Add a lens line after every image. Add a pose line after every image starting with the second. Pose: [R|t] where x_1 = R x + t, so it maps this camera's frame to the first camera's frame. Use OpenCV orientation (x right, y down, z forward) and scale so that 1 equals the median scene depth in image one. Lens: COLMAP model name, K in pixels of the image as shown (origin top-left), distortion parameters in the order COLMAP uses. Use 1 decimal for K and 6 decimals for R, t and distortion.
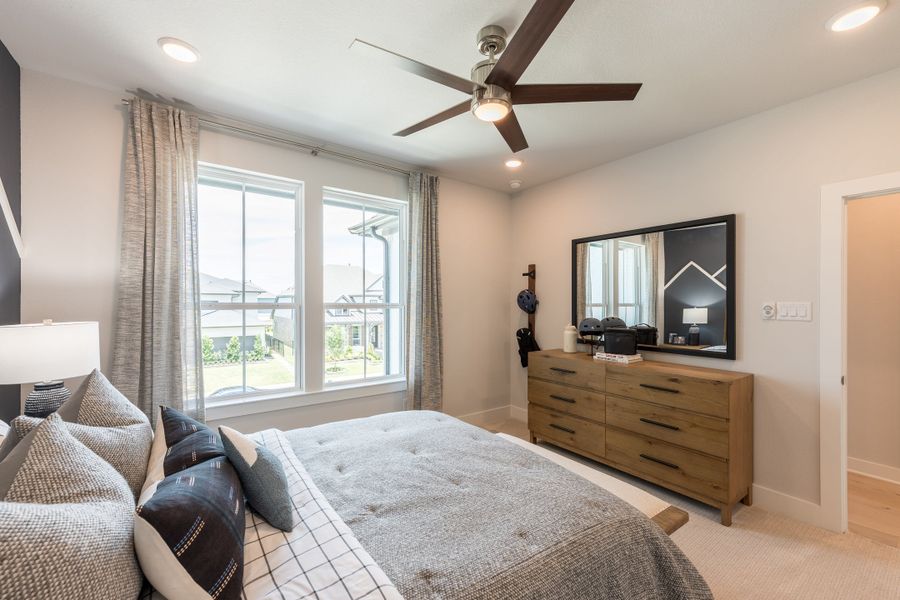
lens RADIAL K [[354.9, 0, 382.8], [0, 354.9, 298.0], [0, 0, 1]] dist [0.006031, -0.000078]
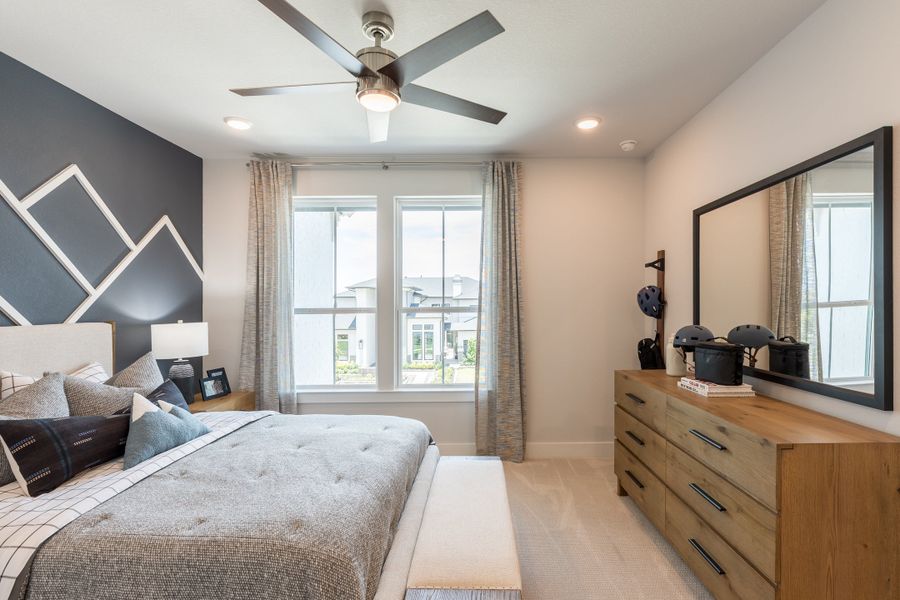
lens RADIAL K [[375.3, 0, 450.0], [0, 375.3, 300.0], [0, 0, 1]] dist [-0.001577, -0.000308]
pose [[0.838708, -0.021521, -0.544157, 0.575527], [0.020225, 0.999760, -0.008367, 0.004751], [0.544206, -0.003988, 0.838942, 0.157341]]
